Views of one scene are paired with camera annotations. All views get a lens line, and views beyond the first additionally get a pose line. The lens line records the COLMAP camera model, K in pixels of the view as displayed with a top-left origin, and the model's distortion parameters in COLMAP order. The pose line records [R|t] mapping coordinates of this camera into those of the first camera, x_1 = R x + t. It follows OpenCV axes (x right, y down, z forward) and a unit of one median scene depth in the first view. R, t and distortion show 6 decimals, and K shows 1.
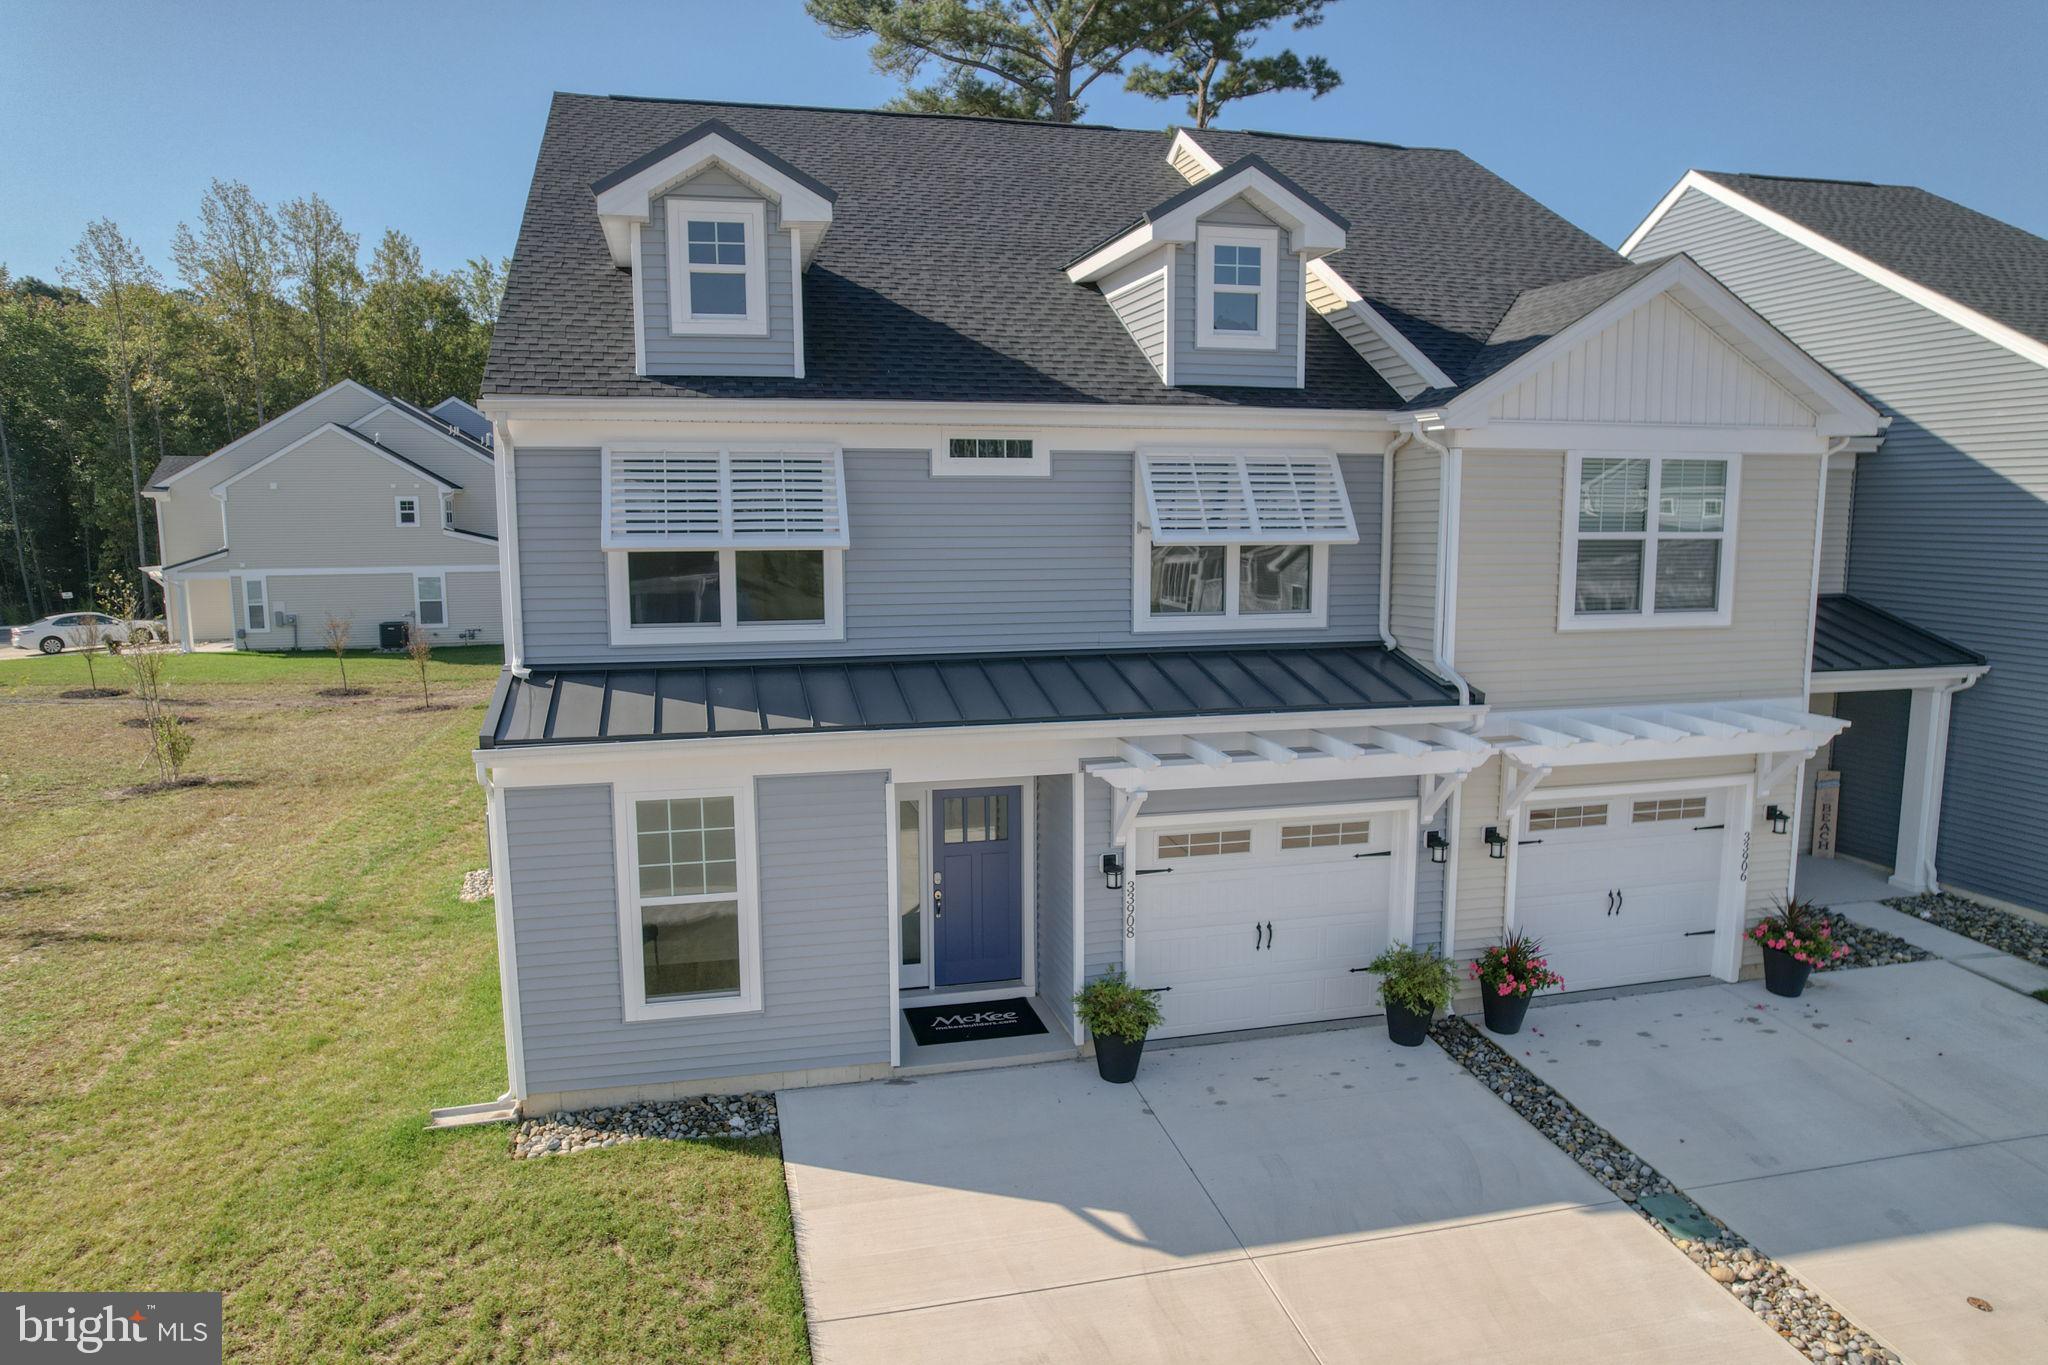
lens RADIAL K [[1312.4, 0, 1021.8], [0, 1312.4, 686.0], [0, 0, 1]] dist [-0.049248, 0.019134]
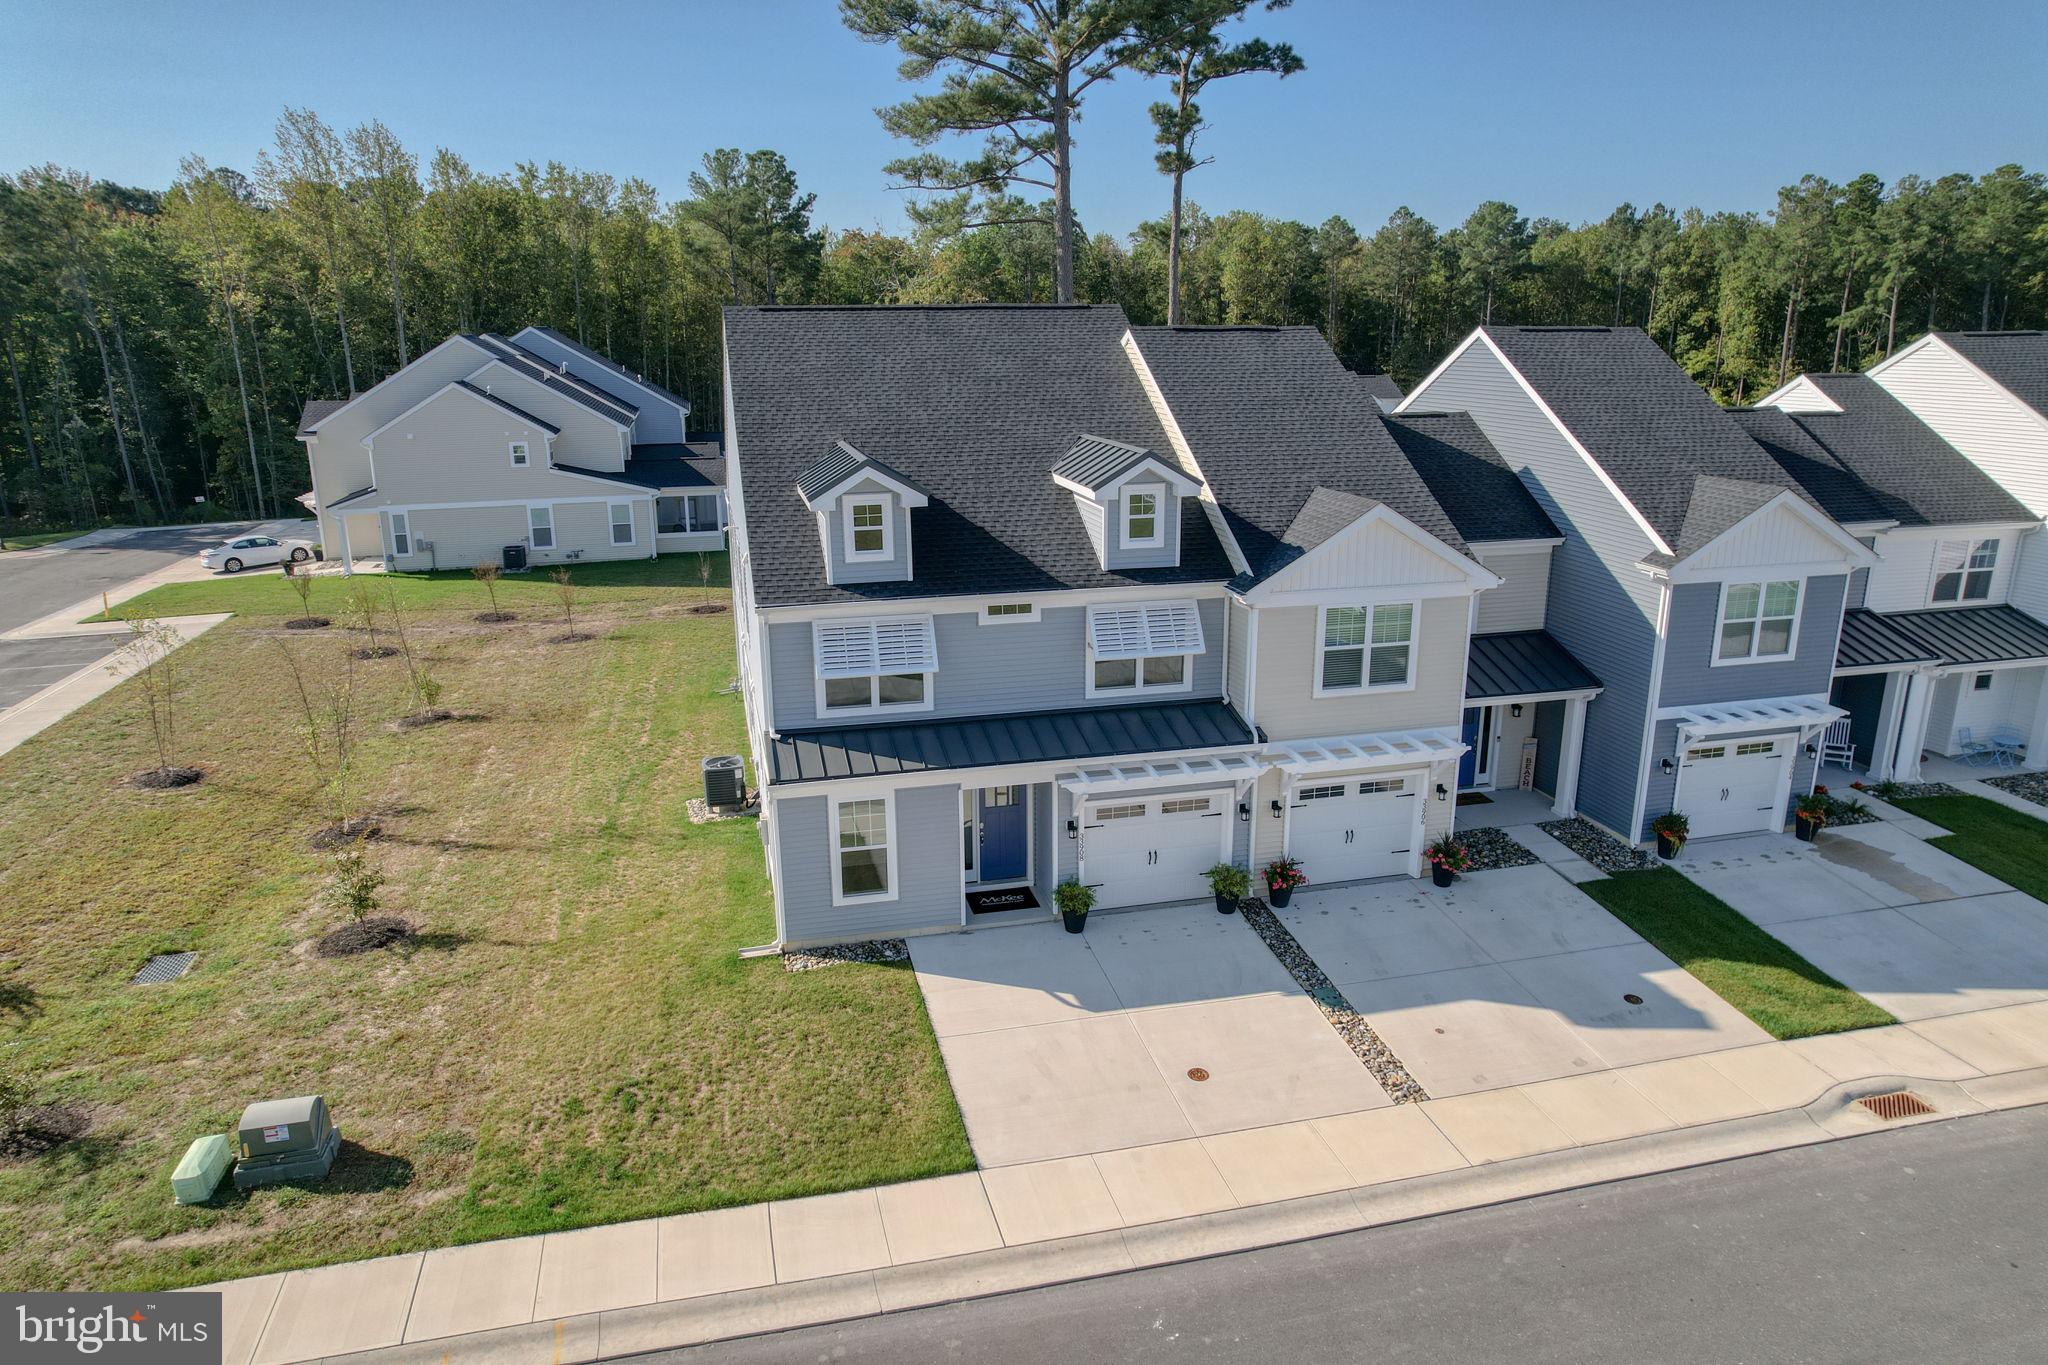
lens RADIAL K [[1312.4, 0, 1019.9], [0, 1312.4, 688.2], [0, 0, 1]] dist [-0.049248, 0.019134]
pose [[0.999978, -0.001788, -0.006364, 0.003096], [0.002647, 0.990477, 0.137650, -0.318212], [0.006057, -0.137663, 0.990461, -0.864804]]
